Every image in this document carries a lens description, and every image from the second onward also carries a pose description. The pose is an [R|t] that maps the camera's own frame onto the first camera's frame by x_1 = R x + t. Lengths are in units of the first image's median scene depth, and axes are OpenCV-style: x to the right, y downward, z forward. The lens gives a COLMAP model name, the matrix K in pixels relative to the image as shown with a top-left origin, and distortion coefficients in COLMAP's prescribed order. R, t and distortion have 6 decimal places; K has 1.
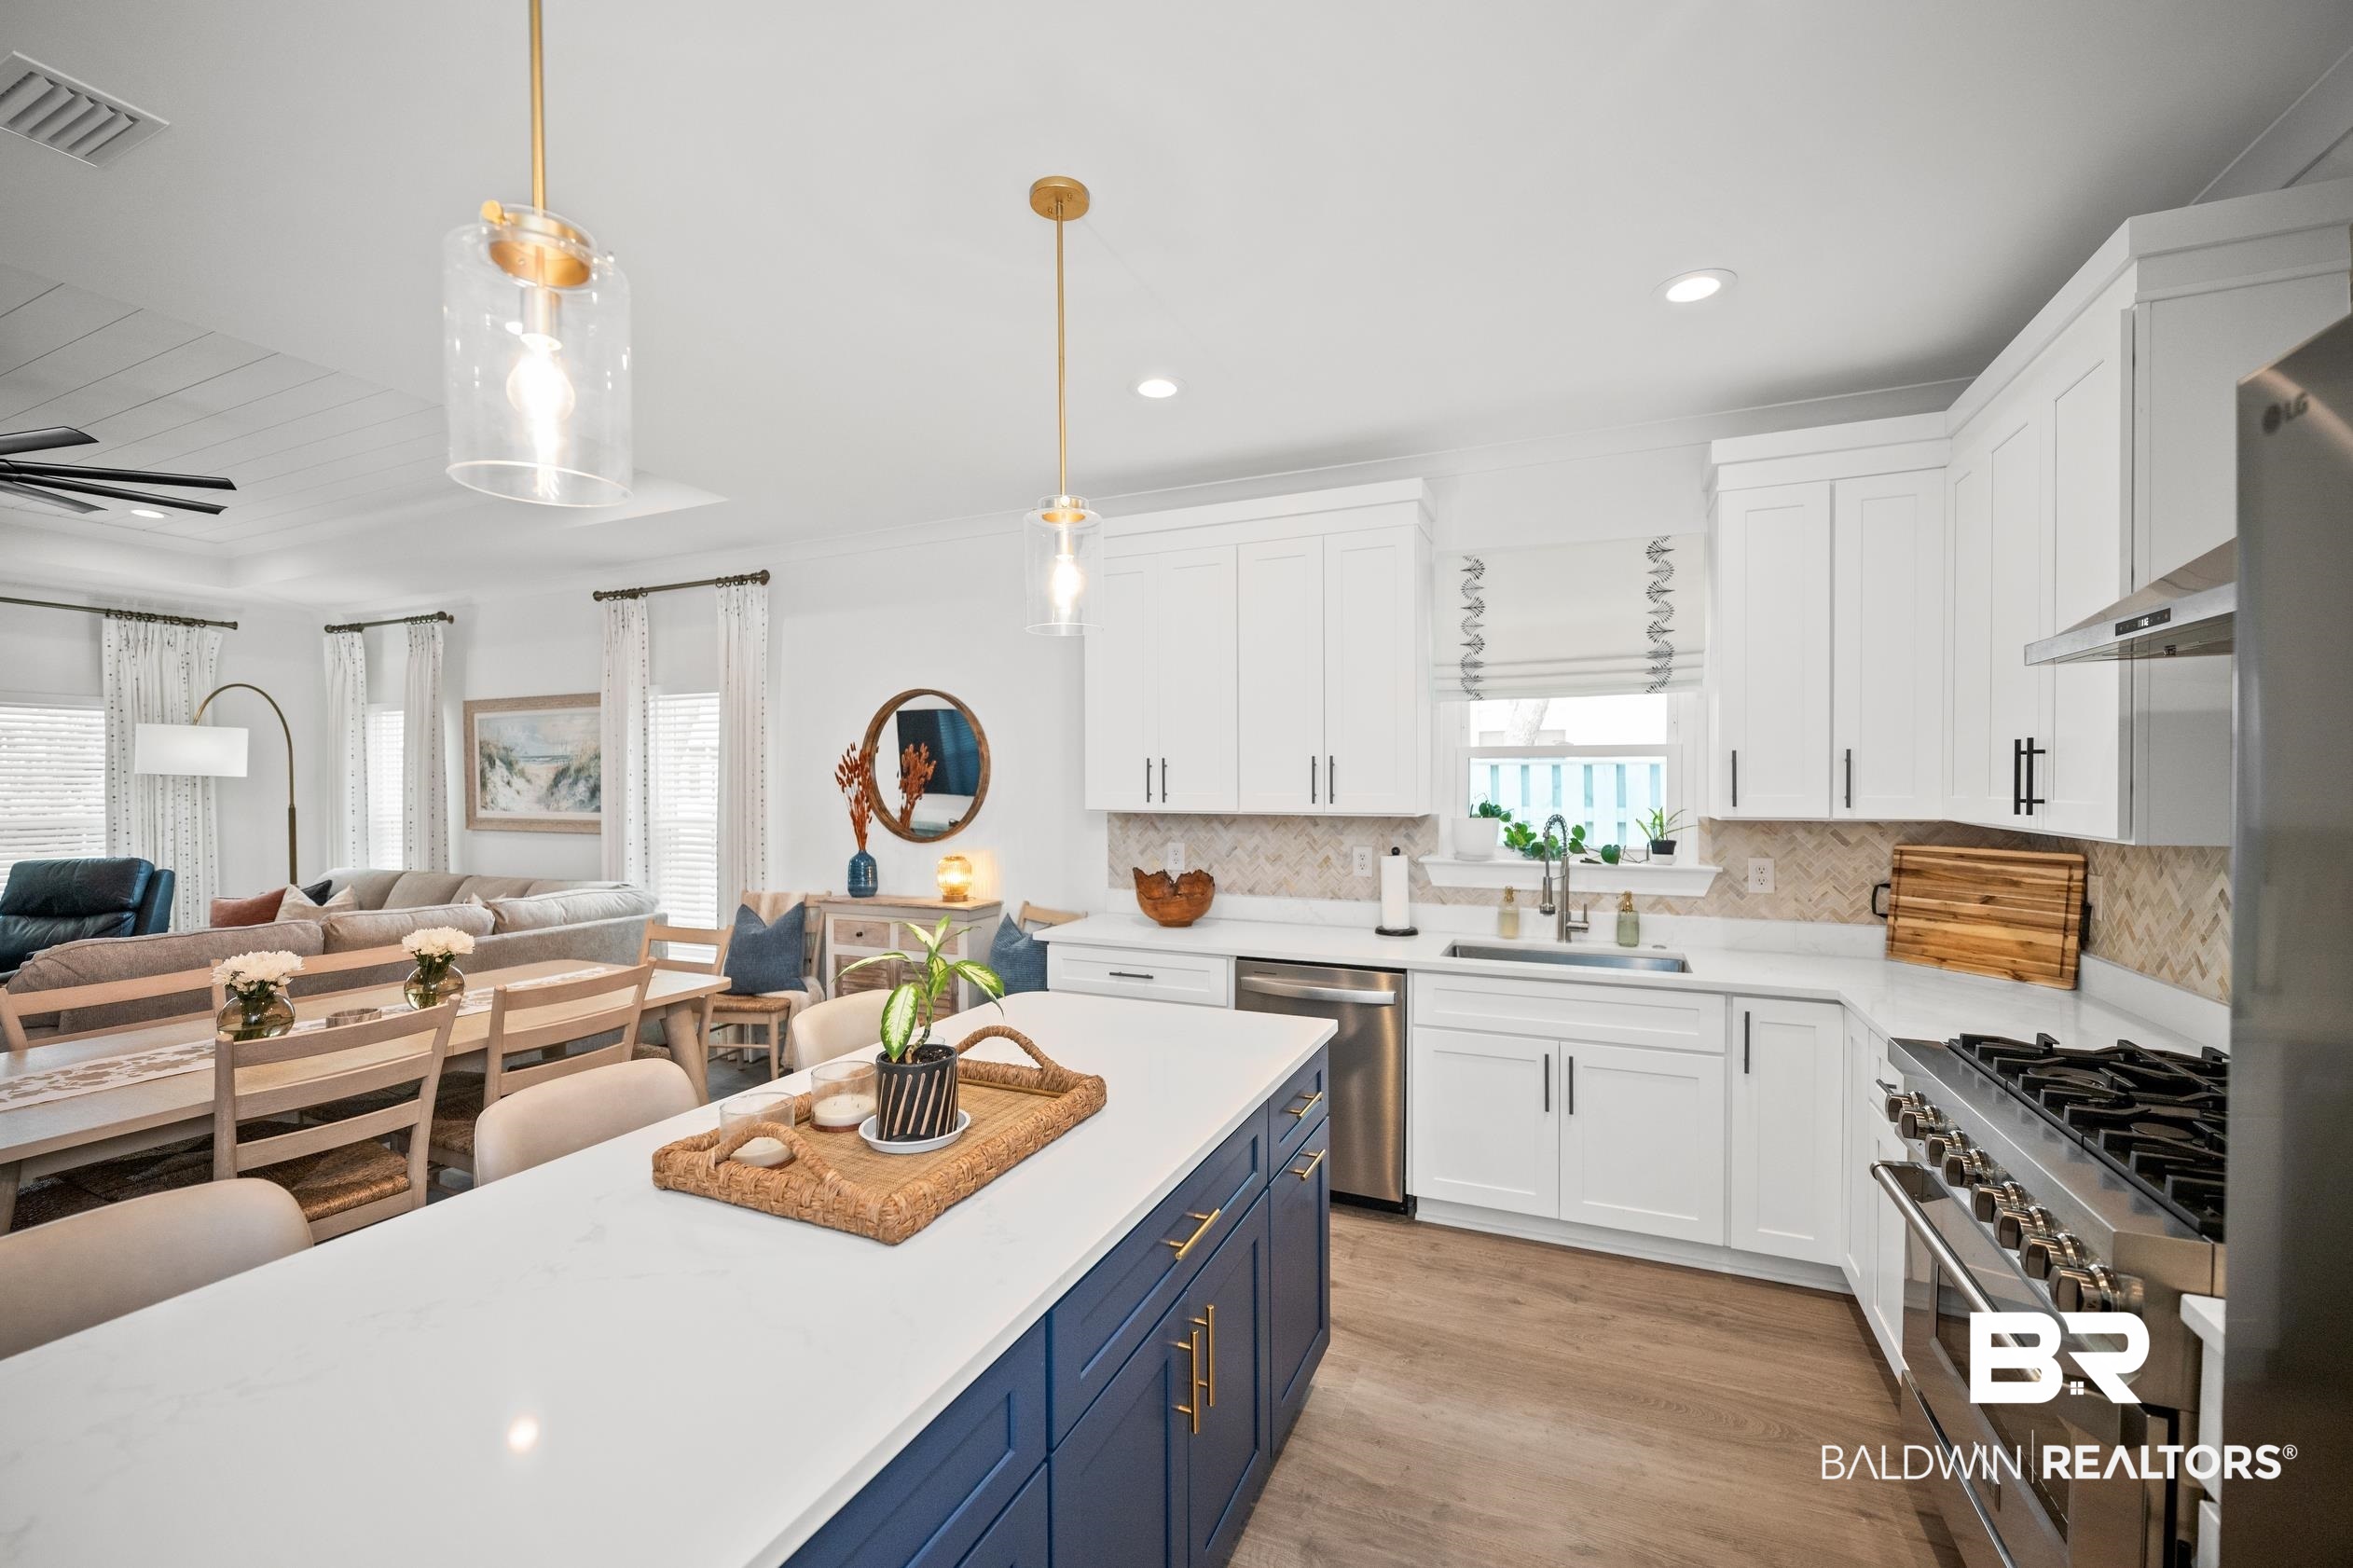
lens RADIAL K [[947.6, 0, 1179.4], [0, 947.6, 792.4], [0, 0, 1]] dist [-0.009054, 0.000169]
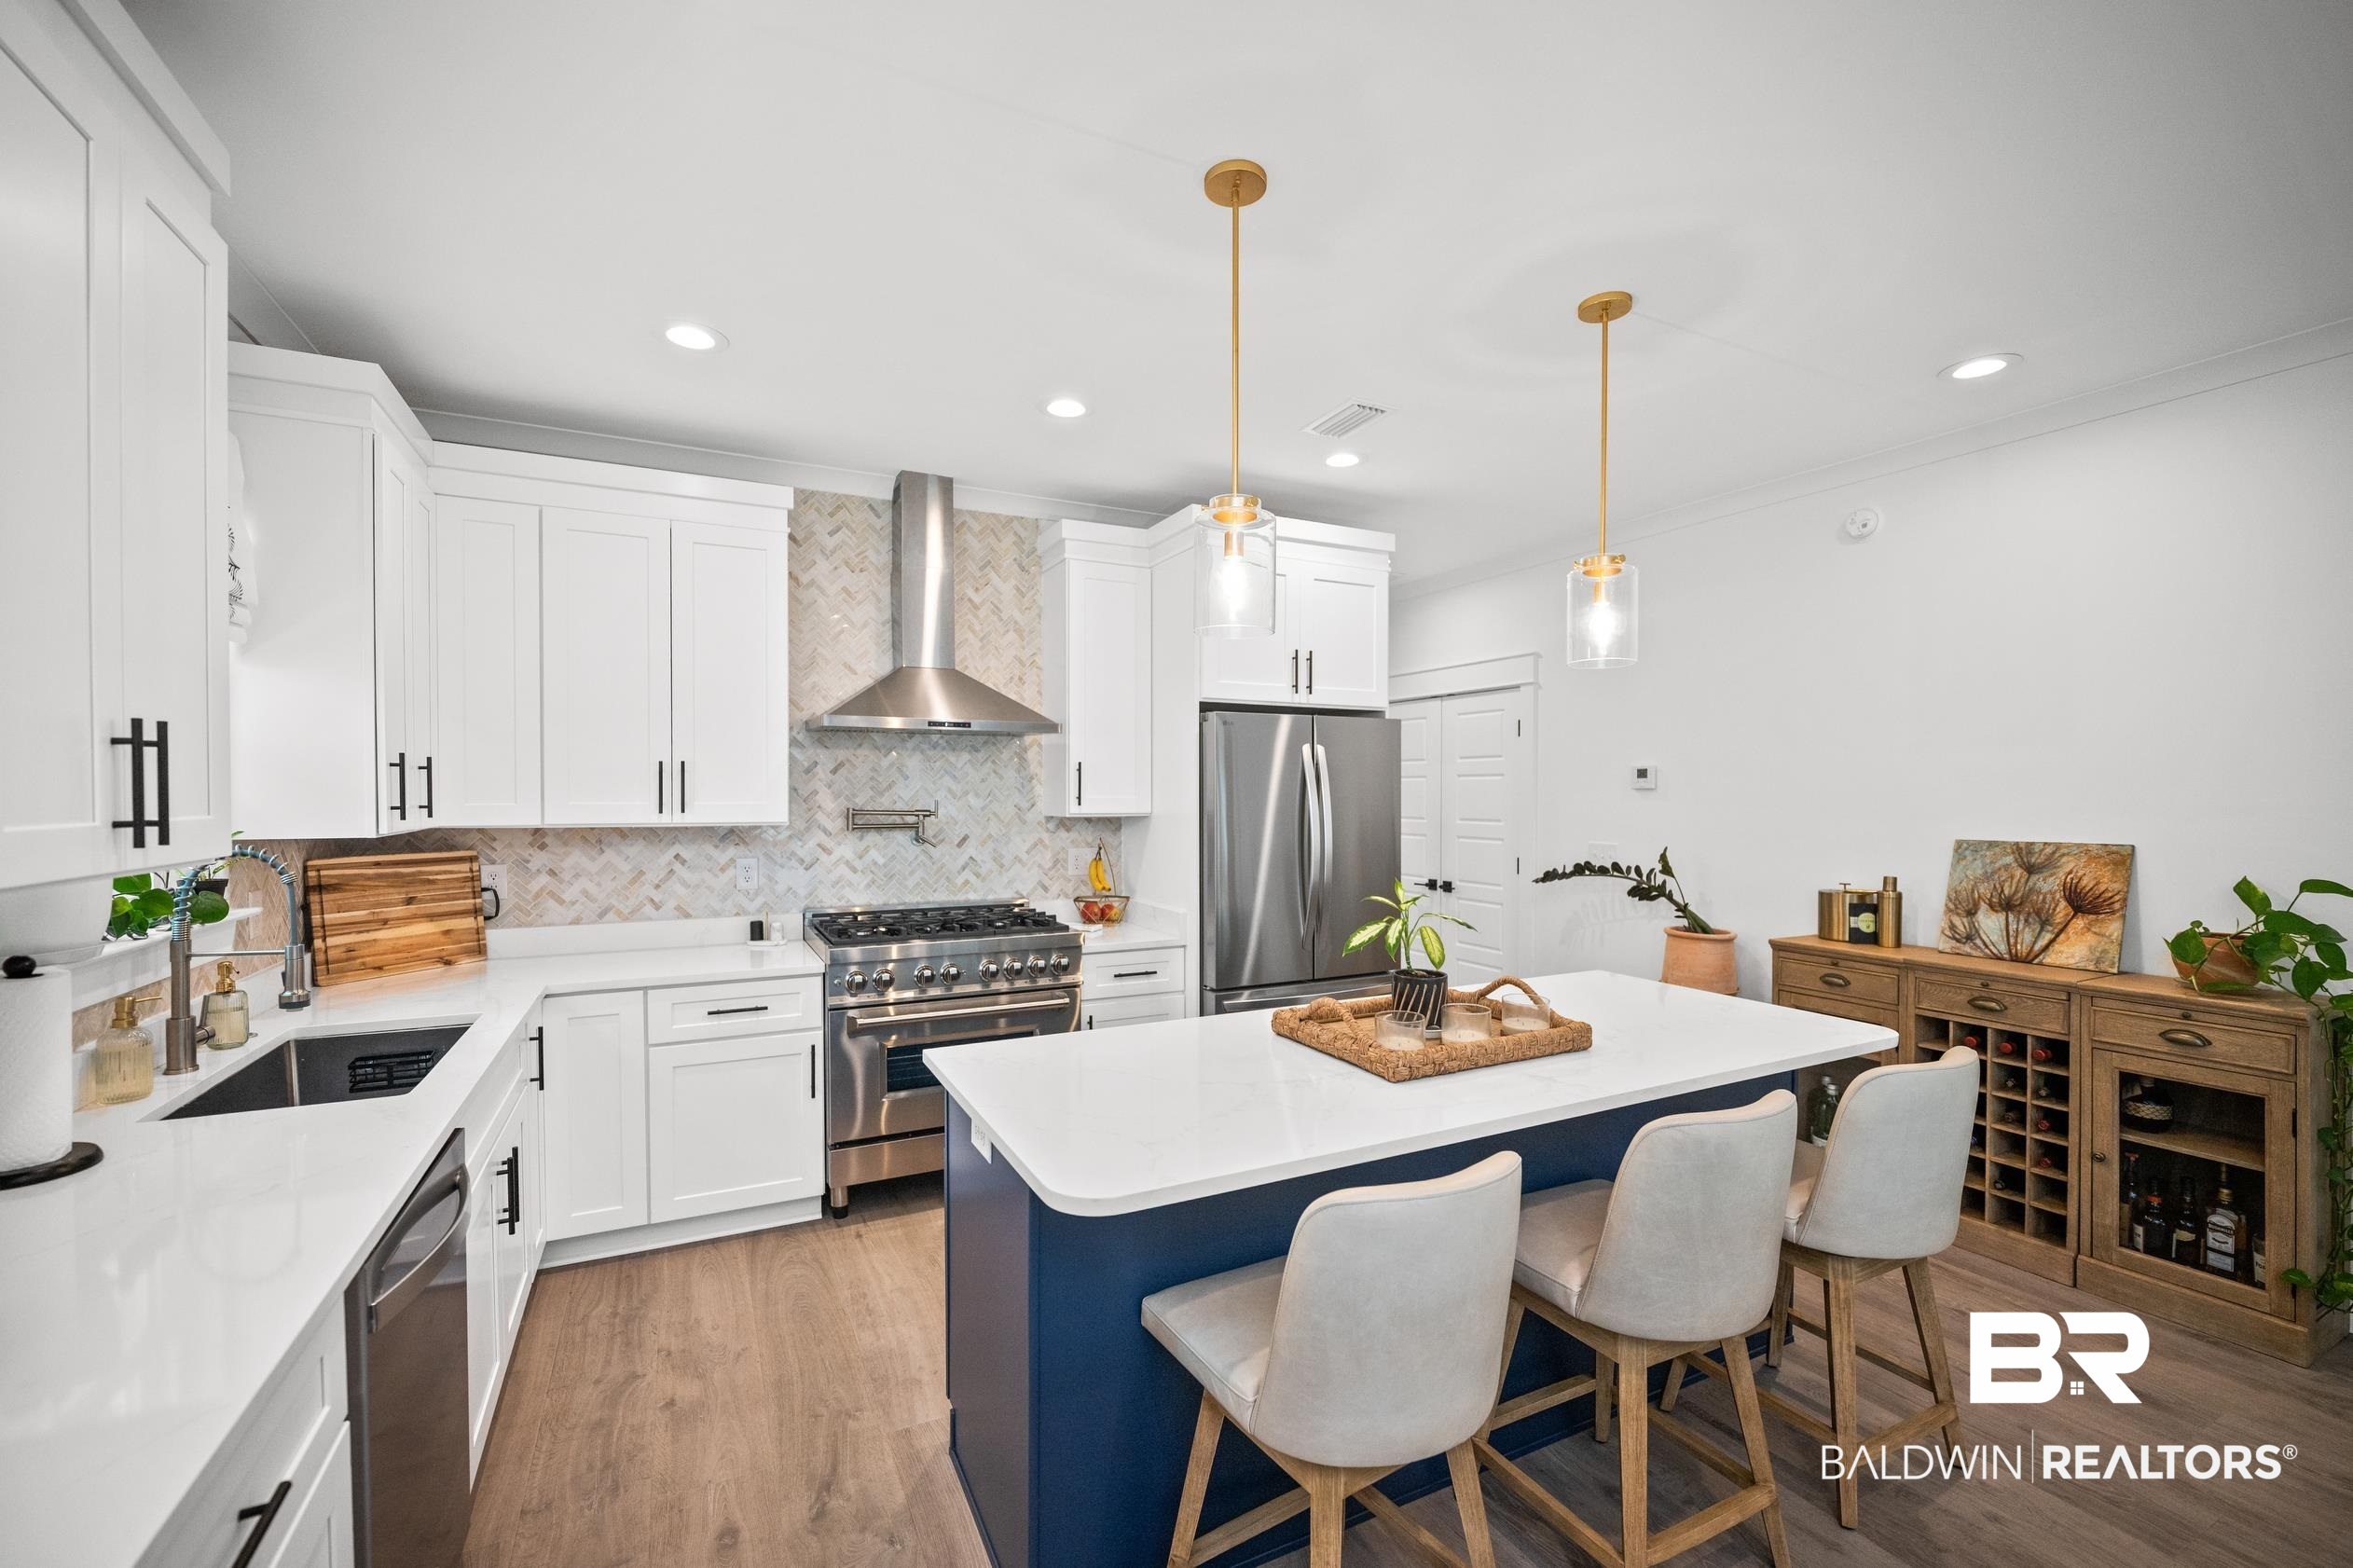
lens RADIAL K [[964.2, 0, 1164.2], [0, 964.2, 805.7], [0, 0, 1]] dist [-0.009184, 0.000061]
pose [[-0.769778, -0.006644, 0.638278, -0.390164], [0.009254, 0.999725, 0.021567, -0.007681], [-0.638245, 0.022509, -0.769504, 1.007570]]
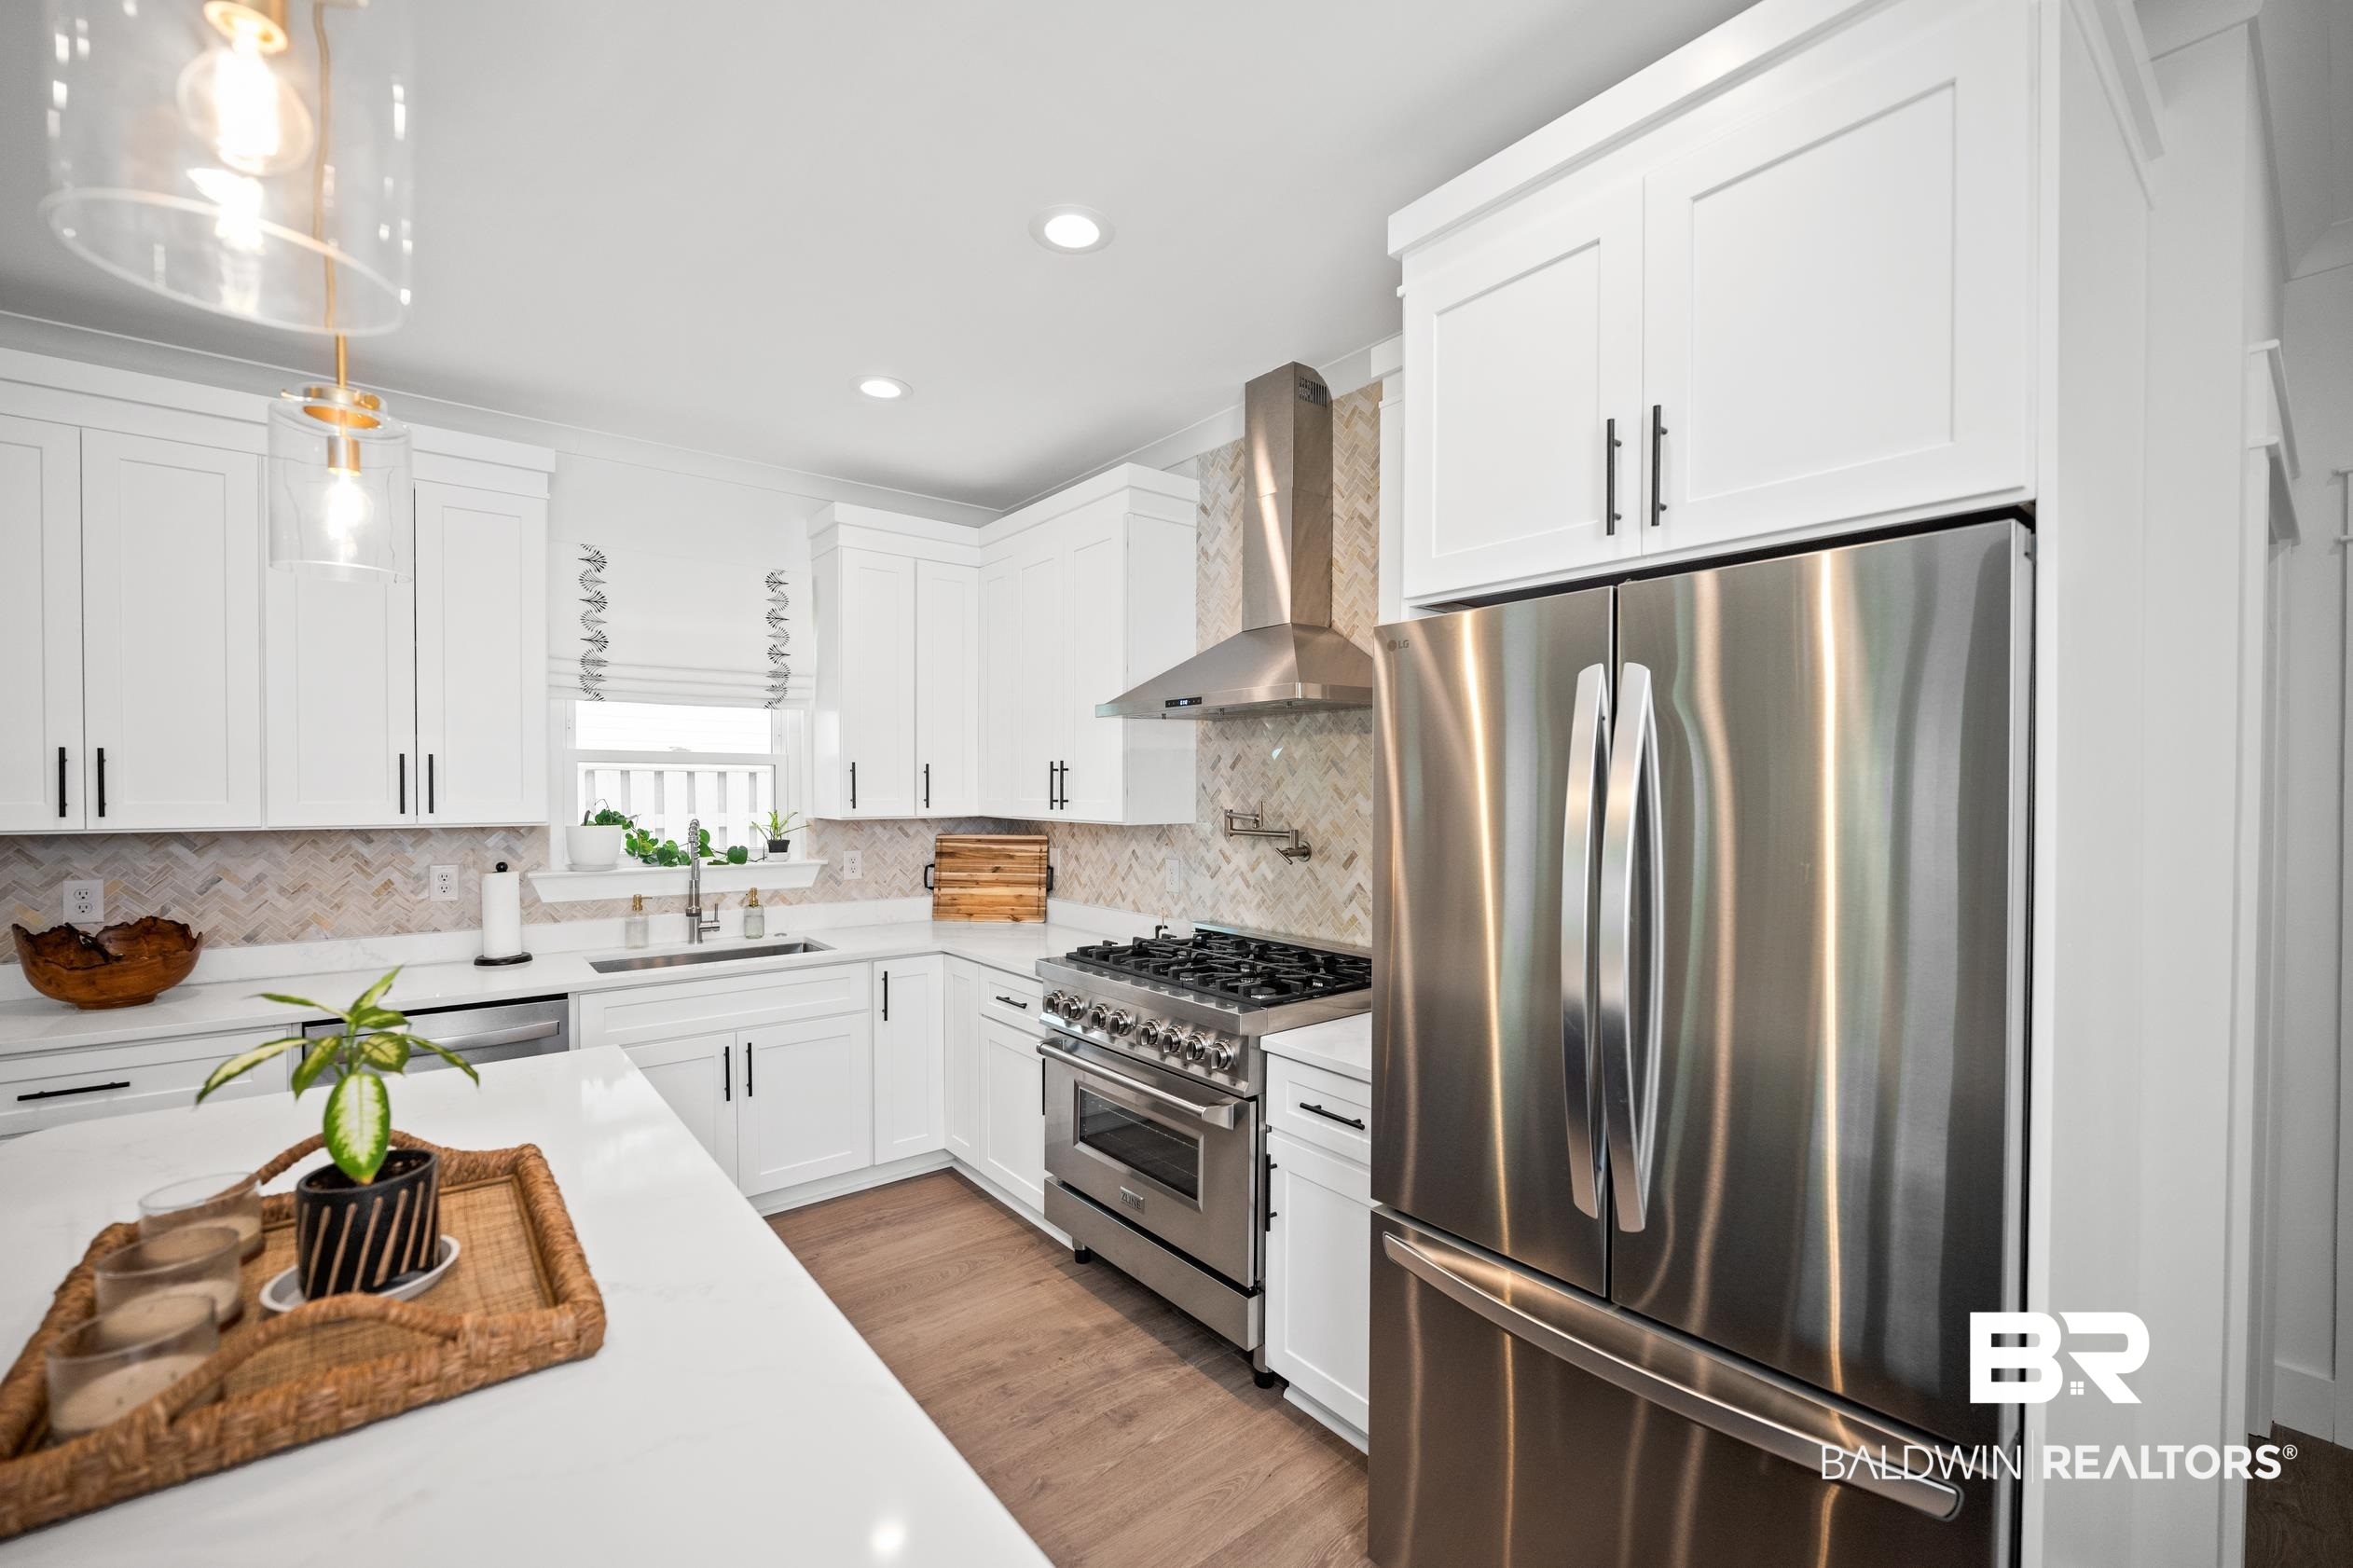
lens RADIAL K [[964.2, 0, 1164.2], [0, 964.2, 805.7], [0, 0, 1]] dist [-0.009184, 0.000061]
pose [[0.464506, -0.011918, 0.885490, -0.268554], [0.006858, 0.999928, 0.009861, 0.001569], [-0.885543, 0.001492, 0.464554, 0.057571]]
